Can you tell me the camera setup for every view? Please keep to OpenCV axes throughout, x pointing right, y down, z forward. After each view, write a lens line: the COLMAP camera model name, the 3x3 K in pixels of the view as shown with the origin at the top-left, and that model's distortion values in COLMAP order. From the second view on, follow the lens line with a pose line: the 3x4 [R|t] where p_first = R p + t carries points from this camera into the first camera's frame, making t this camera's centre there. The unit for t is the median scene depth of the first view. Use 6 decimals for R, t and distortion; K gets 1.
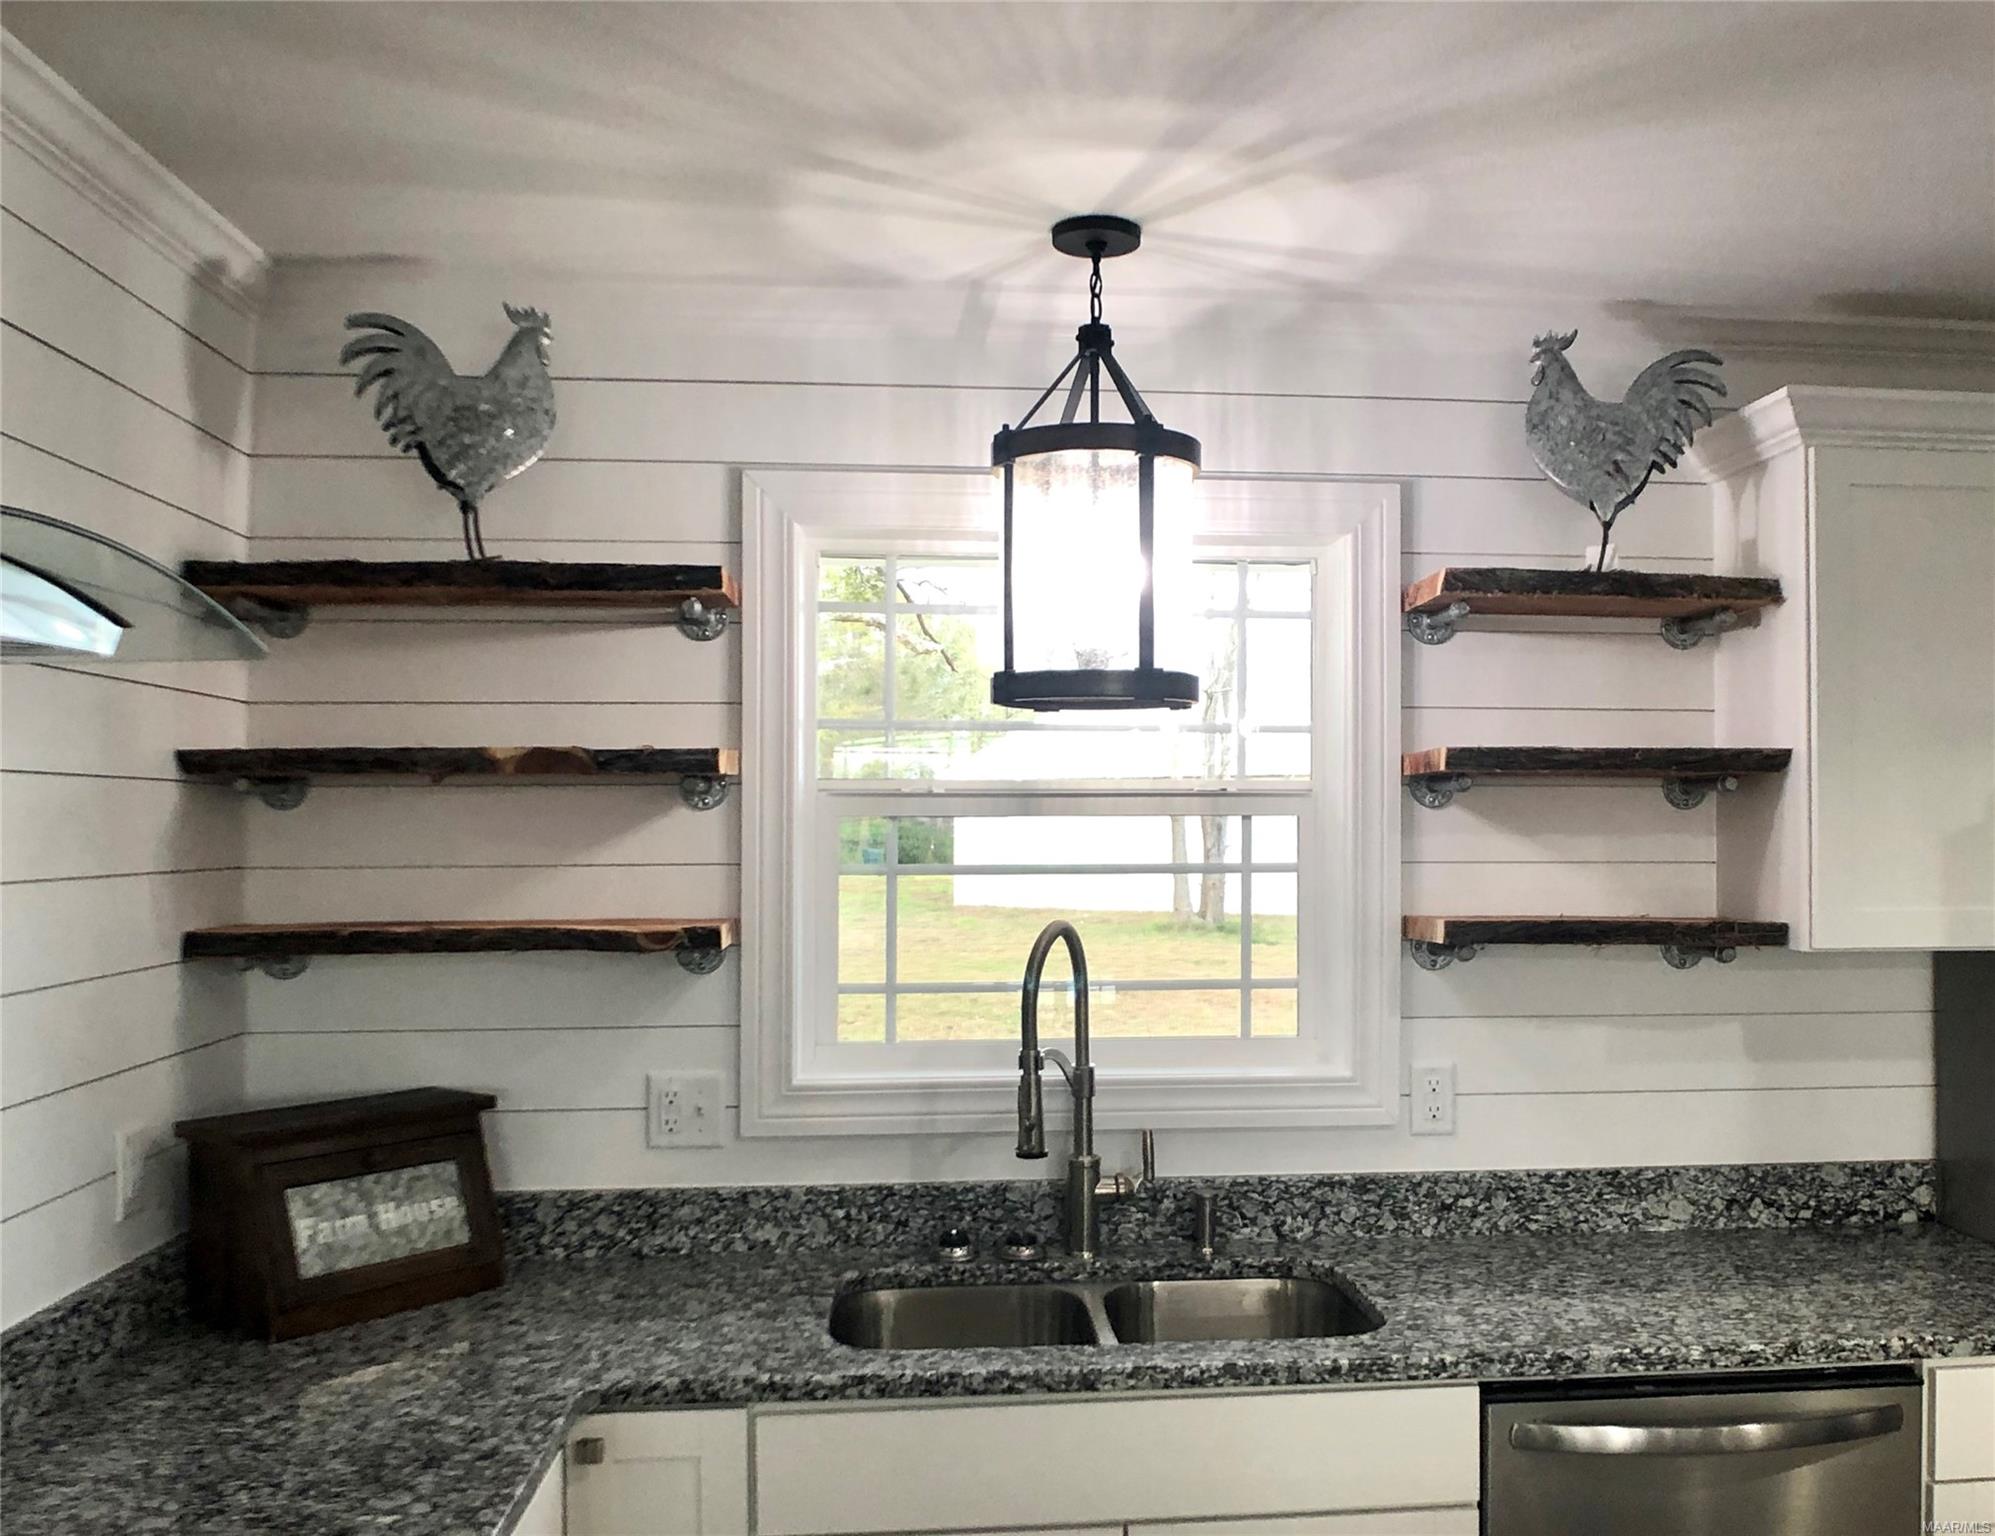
lens RADIAL K [[1664.0, 0, 1066.5], [0, 1664.0, 809.4], [0, 0, 1]] dist [-0.017704, -0.030350]
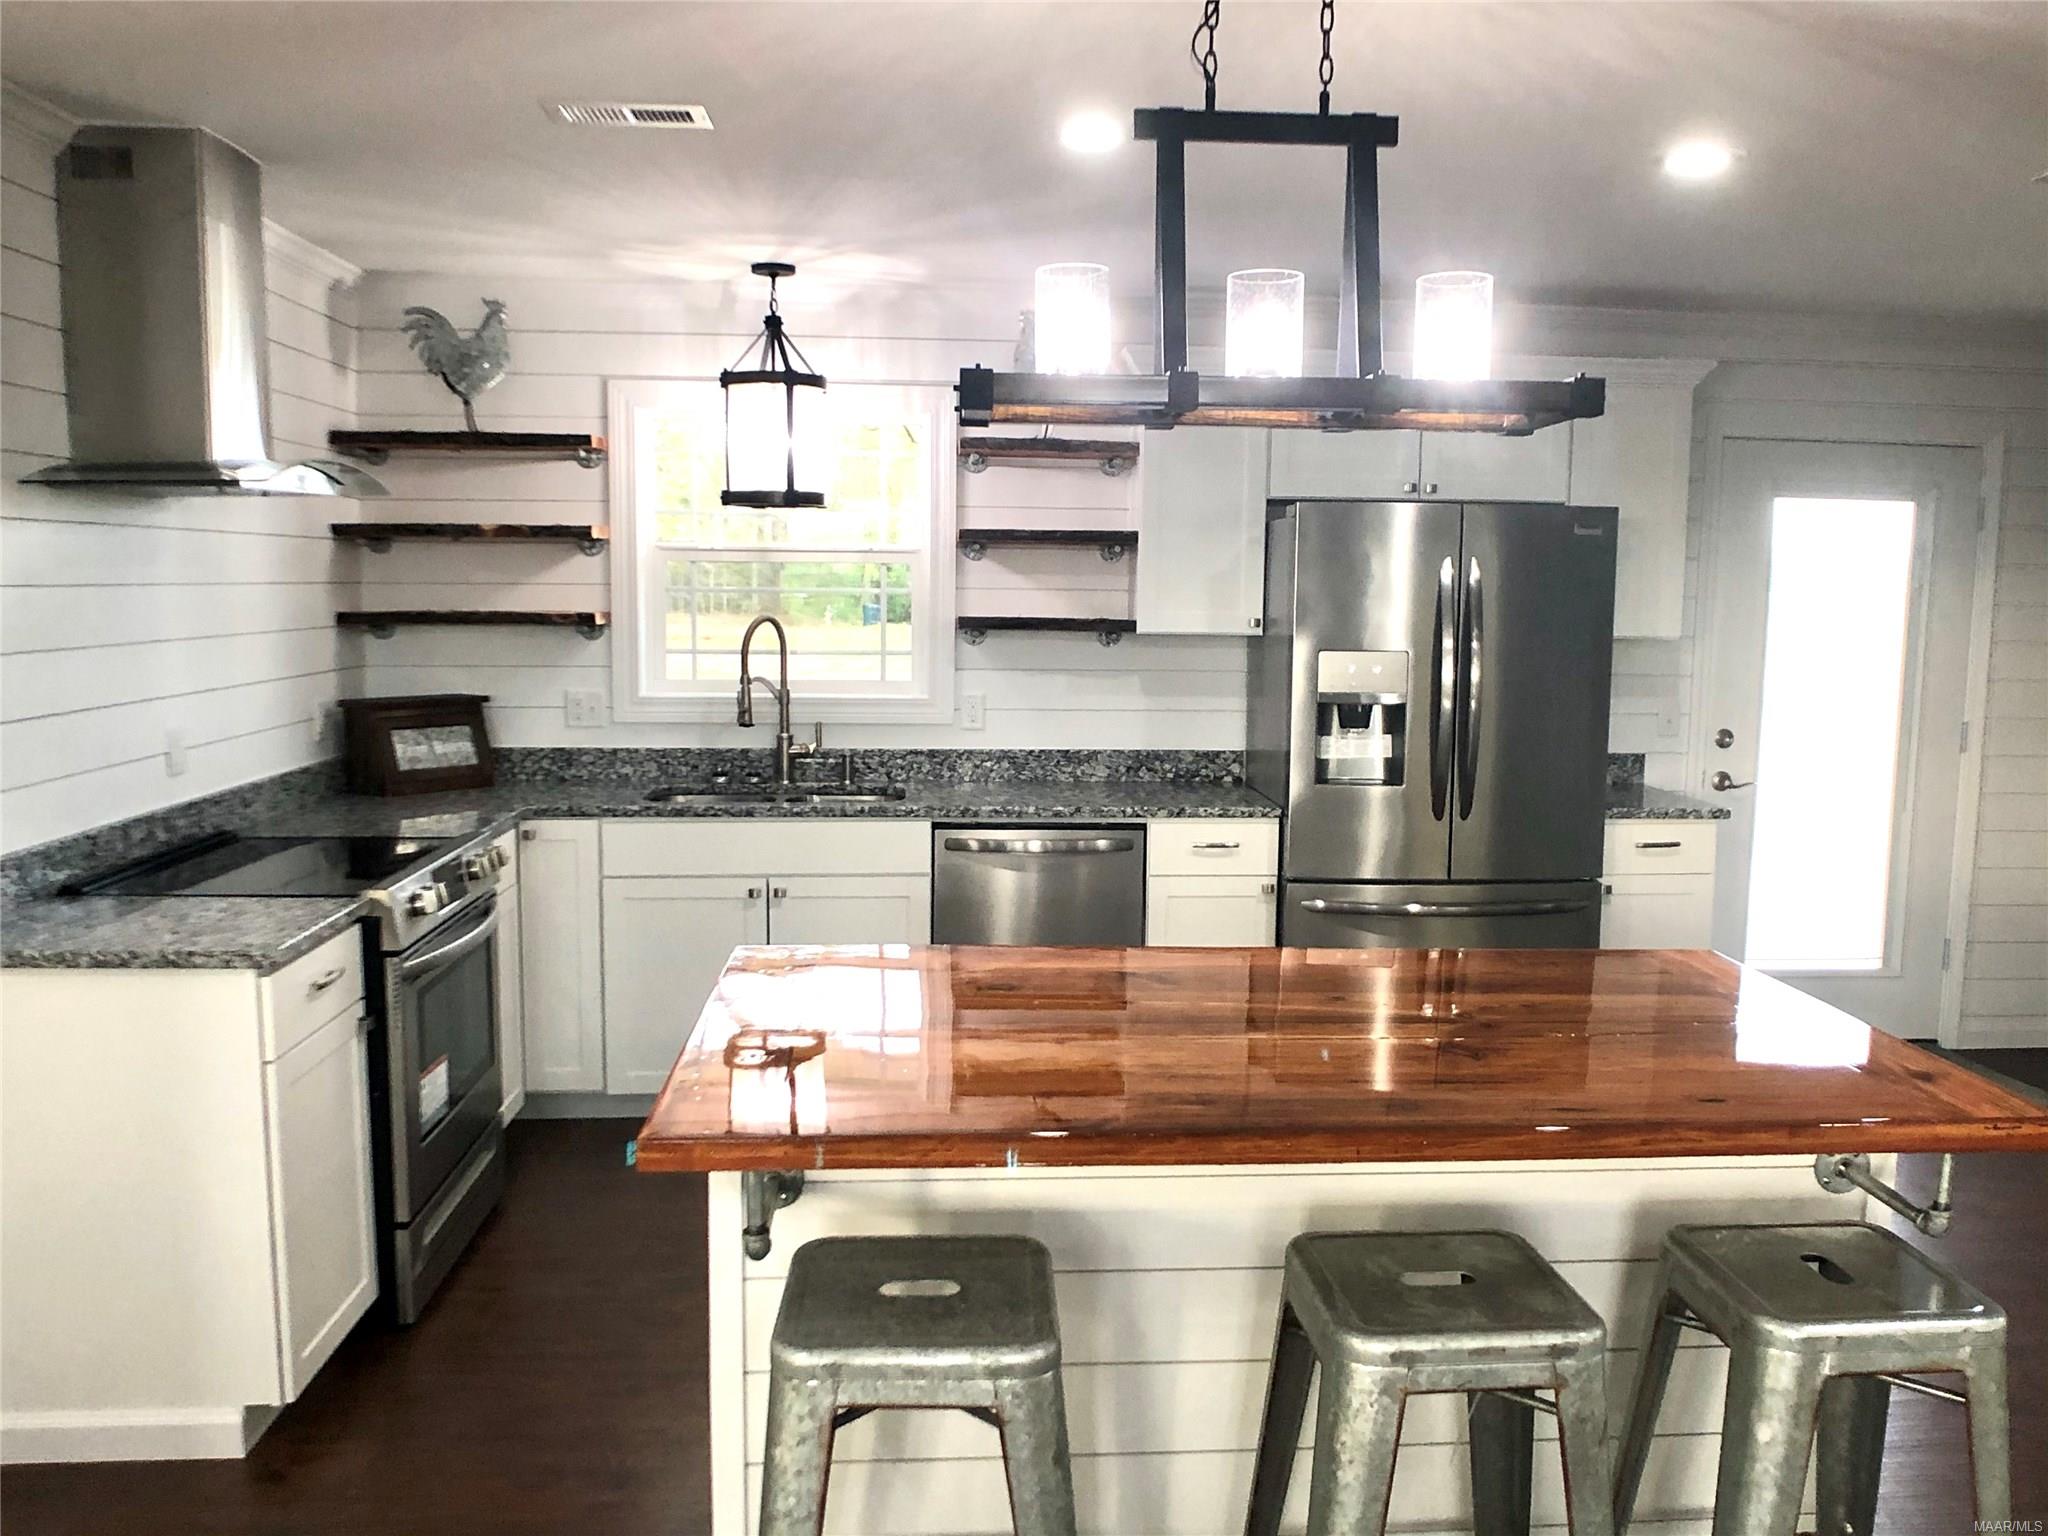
lens RADIAL K [[1618.7, 0, 1045.8], [0, 1618.7, 770.7], [0, 0, 1]] dist [-0.014736, -0.043250]
pose [[0.999759, 0.015194, -0.015873, 0.359955], [-0.013097, 0.992104, 0.124735, 0.007014], [0.017643, -0.124497, 0.992063, -0.934711]]
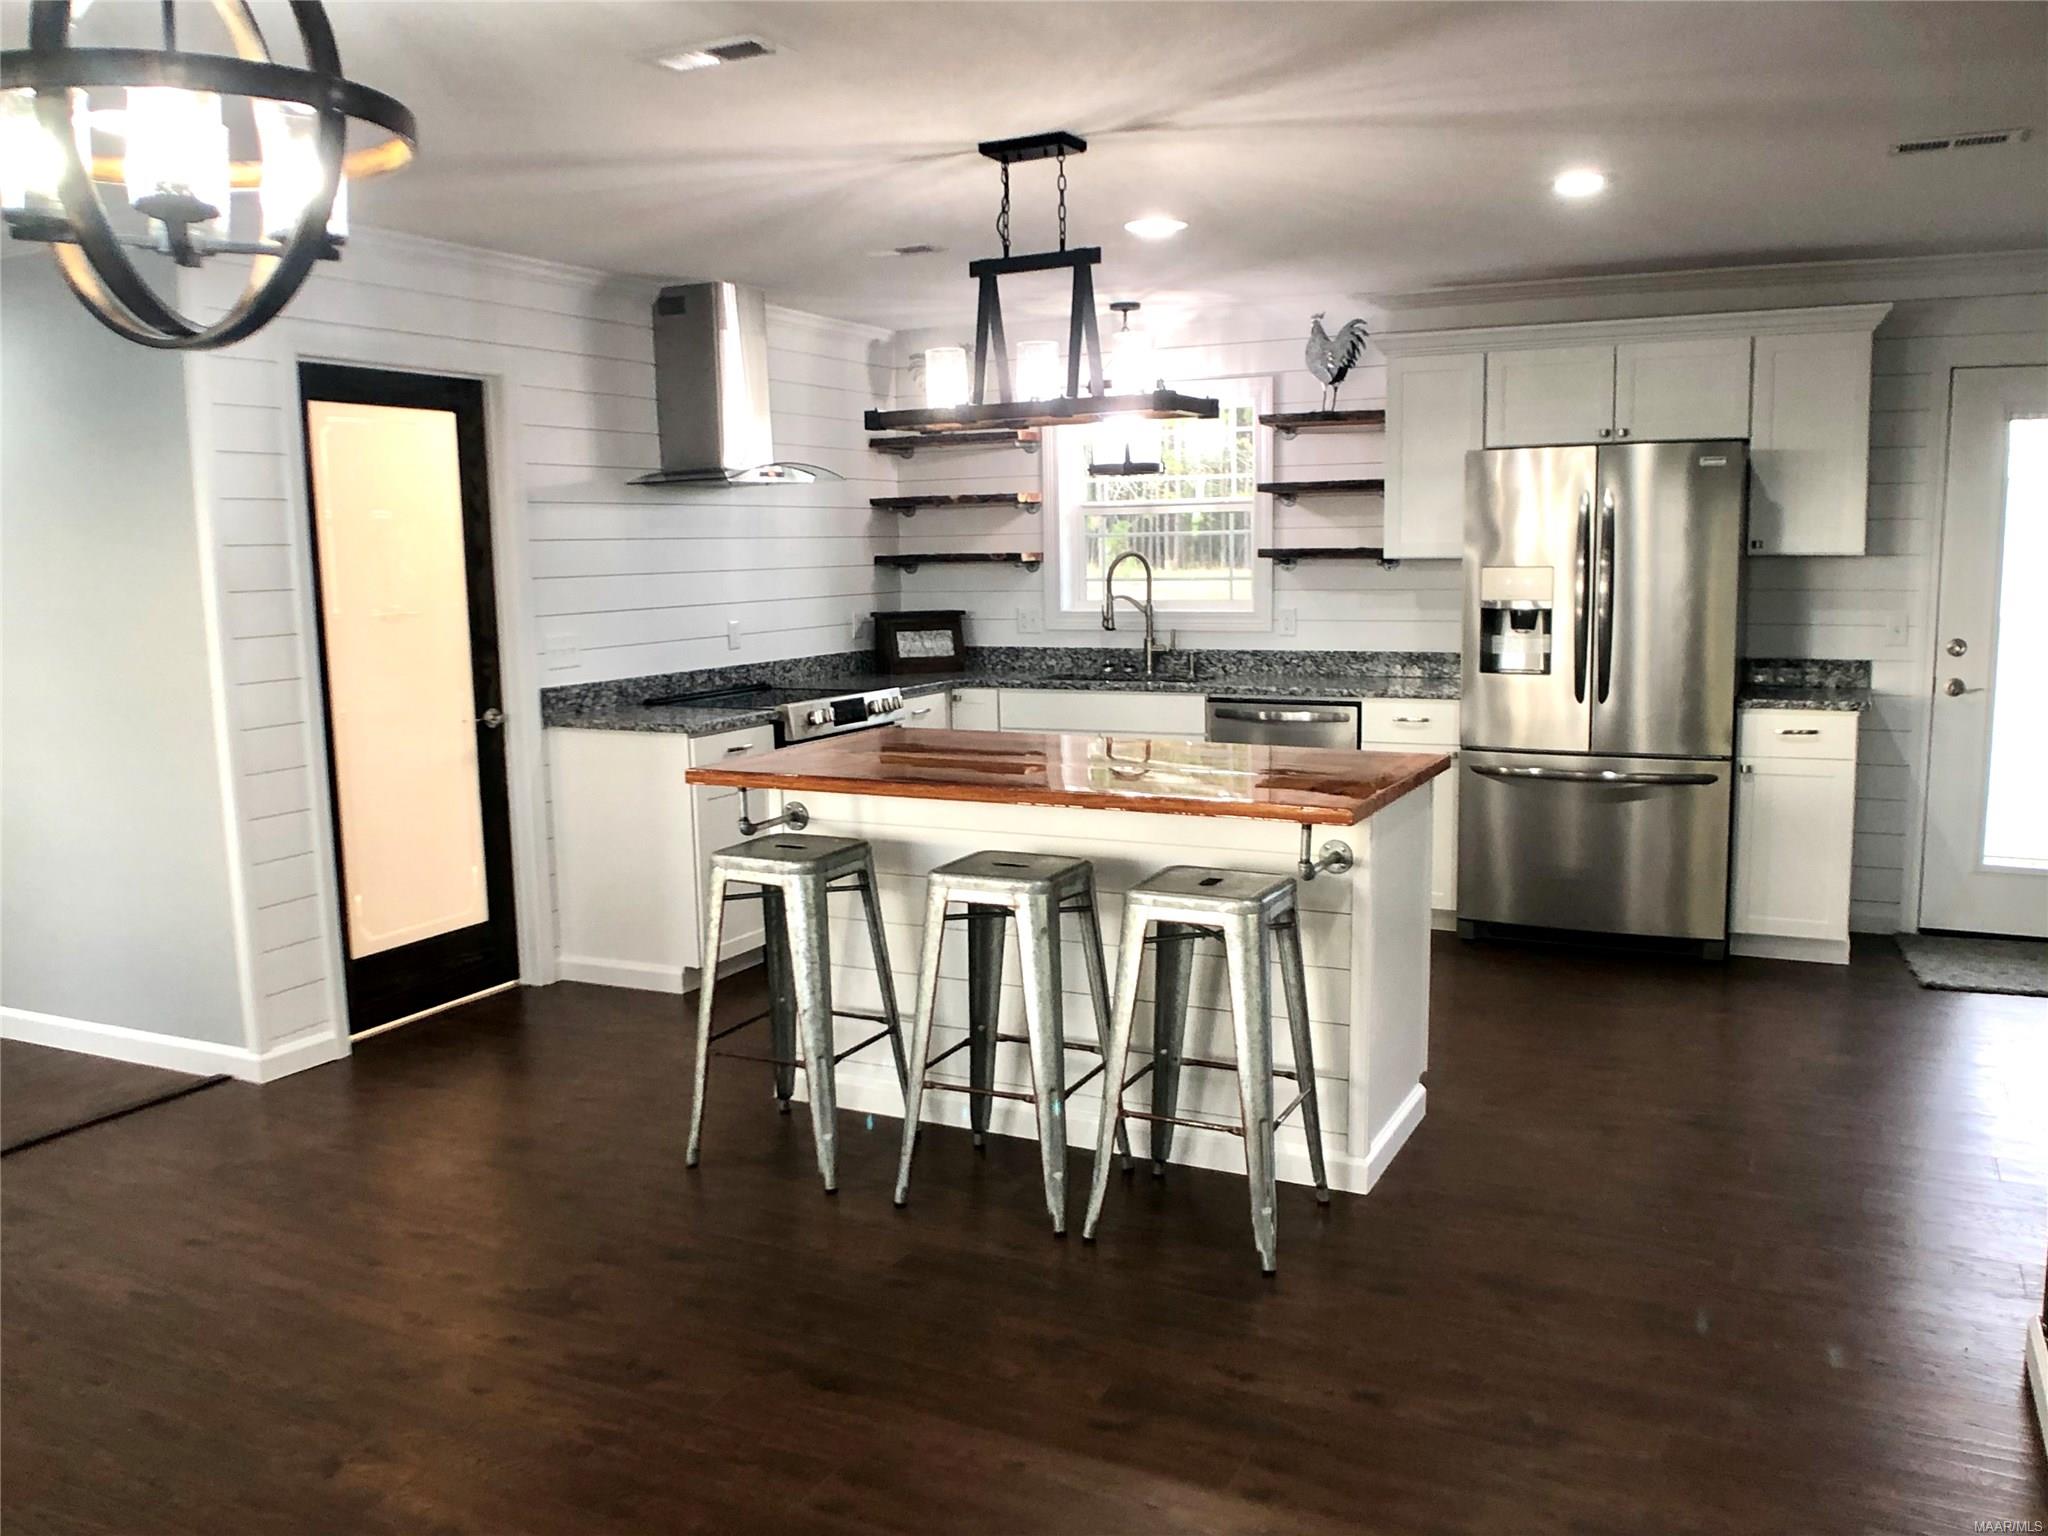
lens RADIAL K [[1618.7, 0, 1026.5], [0, 1618.7, 765.8], [0, 0, 1]] dist [-0.014736, -0.043250]
pose [[0.847389, 0.058176, -0.527776, 1.289132], [0.021062, 0.989515, 0.142890, 0.031773], [0.530555, -0.132199, 0.837278, -1.411990]]
